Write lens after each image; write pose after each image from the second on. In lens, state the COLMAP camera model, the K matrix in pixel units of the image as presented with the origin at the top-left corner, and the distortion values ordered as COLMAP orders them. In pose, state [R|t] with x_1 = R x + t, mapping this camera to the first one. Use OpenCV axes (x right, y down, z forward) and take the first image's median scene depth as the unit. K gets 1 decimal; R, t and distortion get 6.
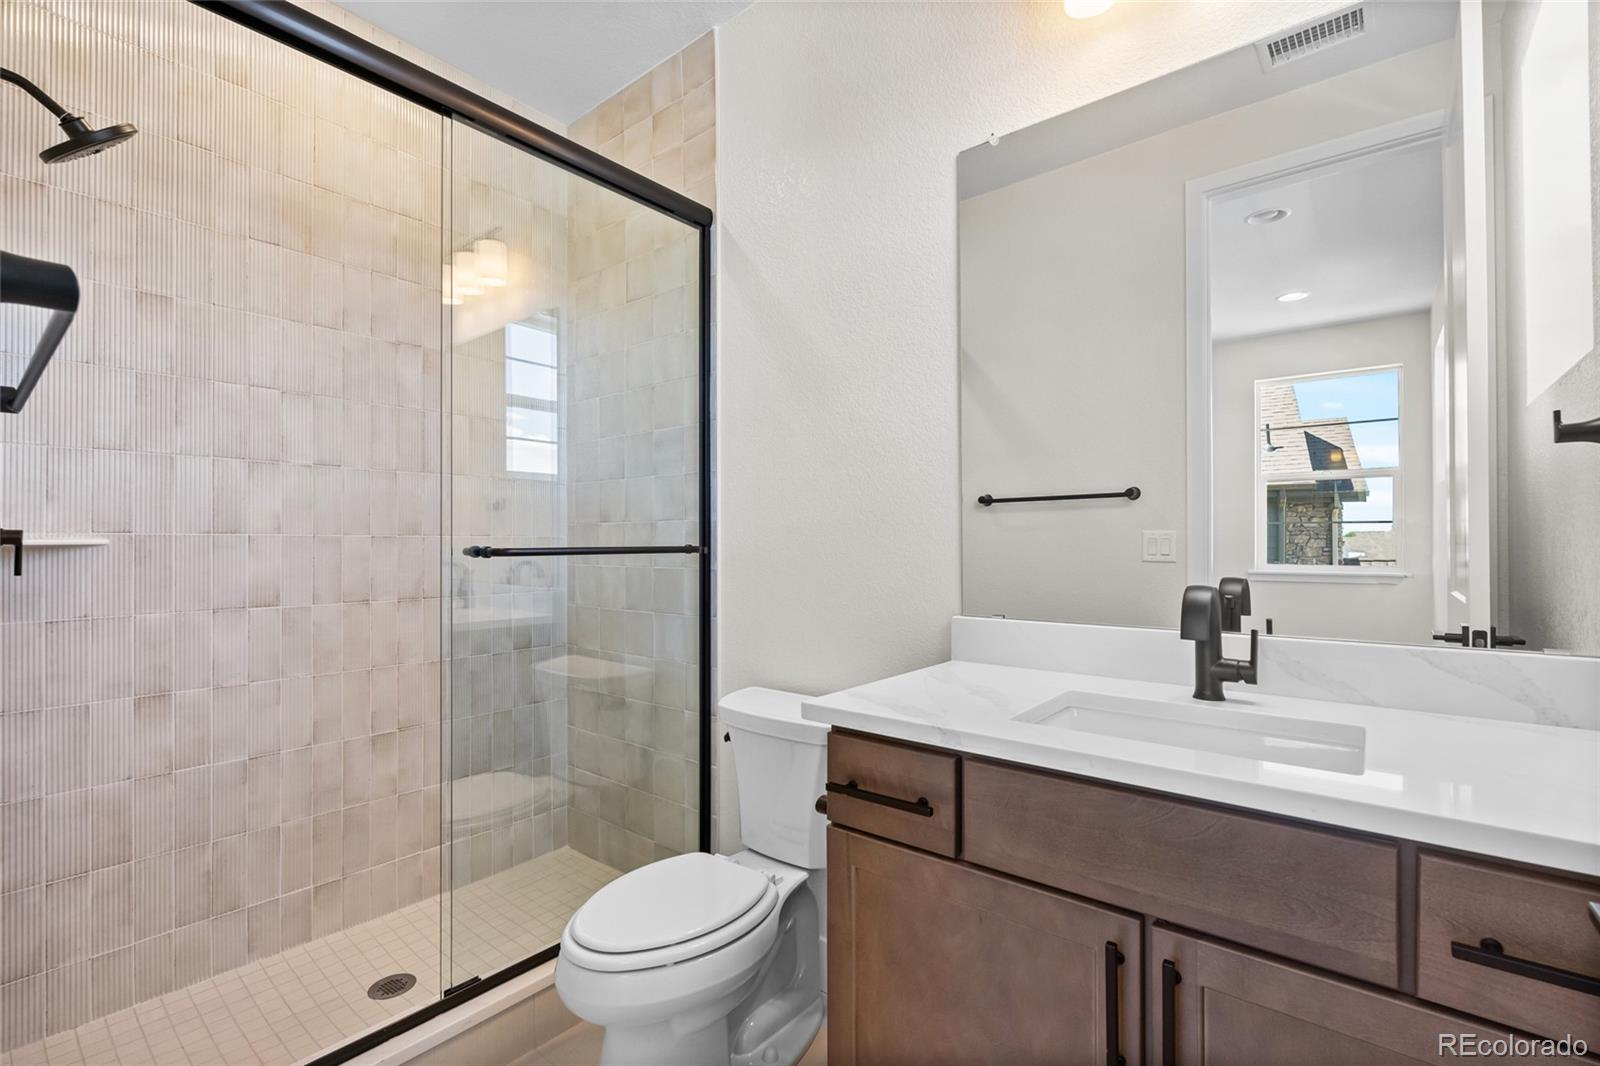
lens RADIAL K [[695.6, 0, 796.9], [0, 695.6, 541.6], [0, 0, 1]] dist [-0.000390, -0.000344]
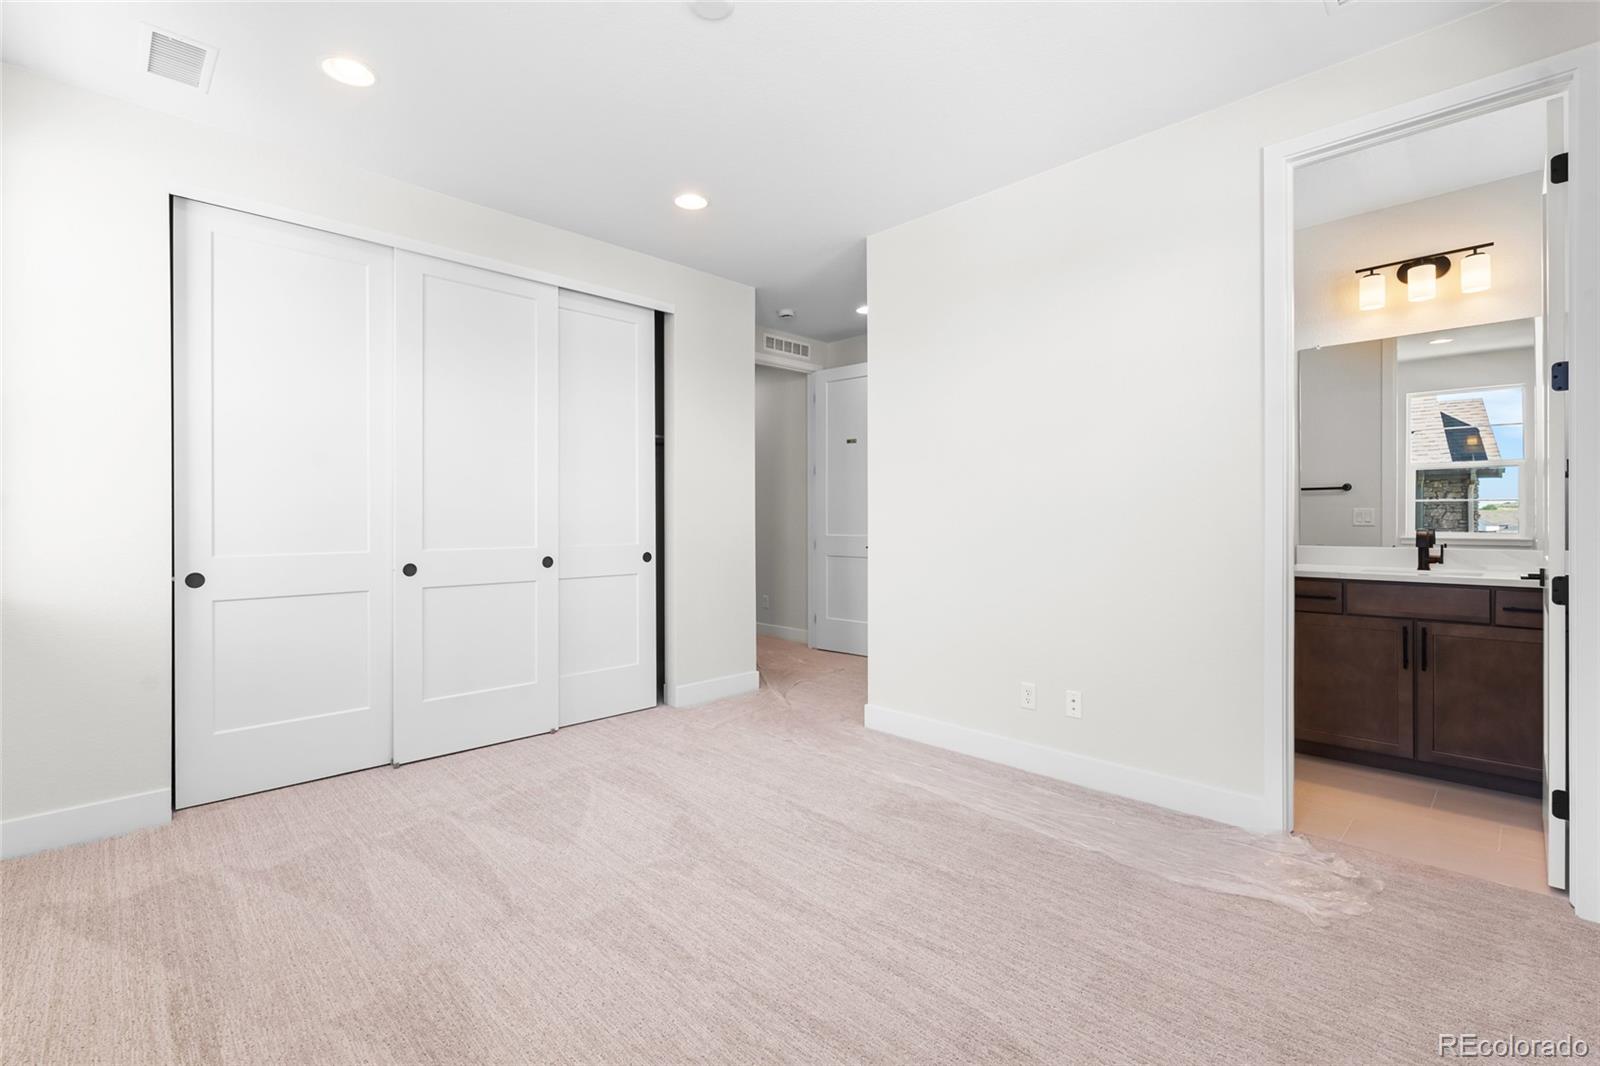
lens RADIAL K [[695.6, 0, 801.4], [0, 695.6, 522.1], [0, 0, 1]] dist [-0.000390, -0.000344]
pose [[0.994223, -0.002406, -0.107310, -1.604677], [0.003221, 0.999967, 0.007416, 0.004269], [0.107289, -0.007719, 0.994198, -2.060178]]
